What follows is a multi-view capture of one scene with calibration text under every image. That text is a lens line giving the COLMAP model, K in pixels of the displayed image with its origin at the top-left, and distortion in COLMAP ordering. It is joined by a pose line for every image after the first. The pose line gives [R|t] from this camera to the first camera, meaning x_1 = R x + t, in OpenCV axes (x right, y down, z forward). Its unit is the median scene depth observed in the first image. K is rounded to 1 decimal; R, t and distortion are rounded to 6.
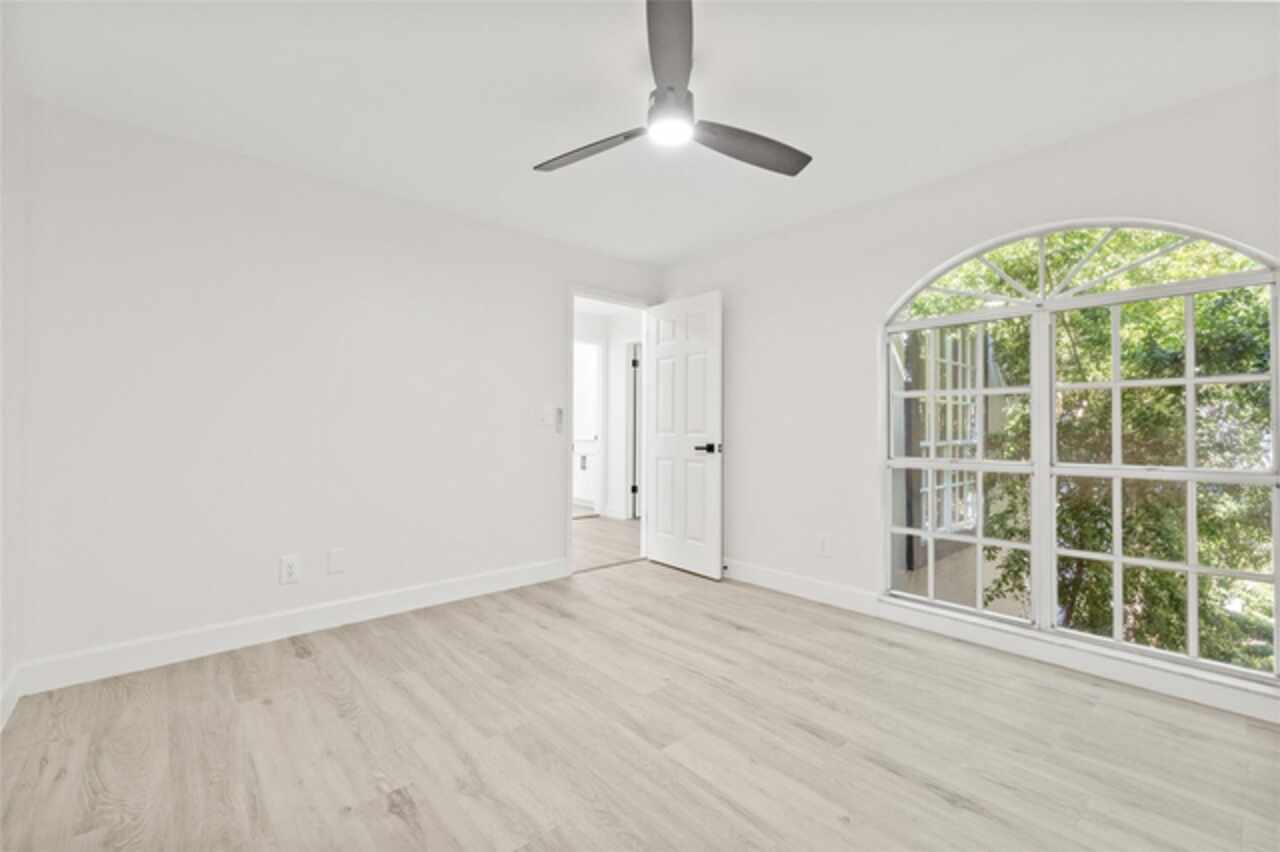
lens RADIAL K [[551.7, 0, 638.5], [0, 551.7, 422.4], [0, 0, 1]] dist [-0.003328, -0.000195]
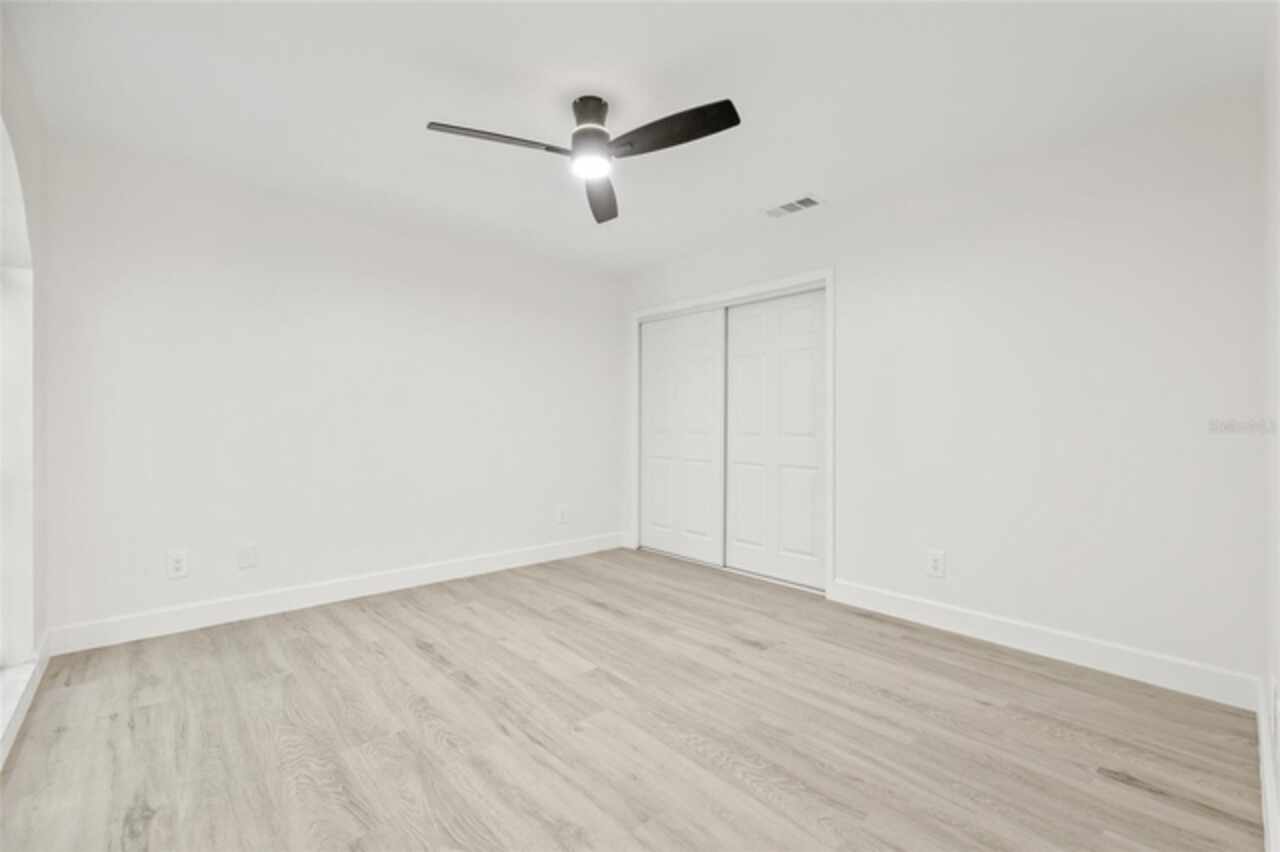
lens RADIAL K [[551.7, 0, 639.6], [0, 551.7, 425.6], [0, 0, 1]] dist [-0.003328, -0.000195]
pose [[-0.999834, -0.009203, -0.015753, -0.028528], [-0.009123, 0.999945, -0.005144, 0.016904], [0.015800, -0.005000, -0.999863, 2.060990]]
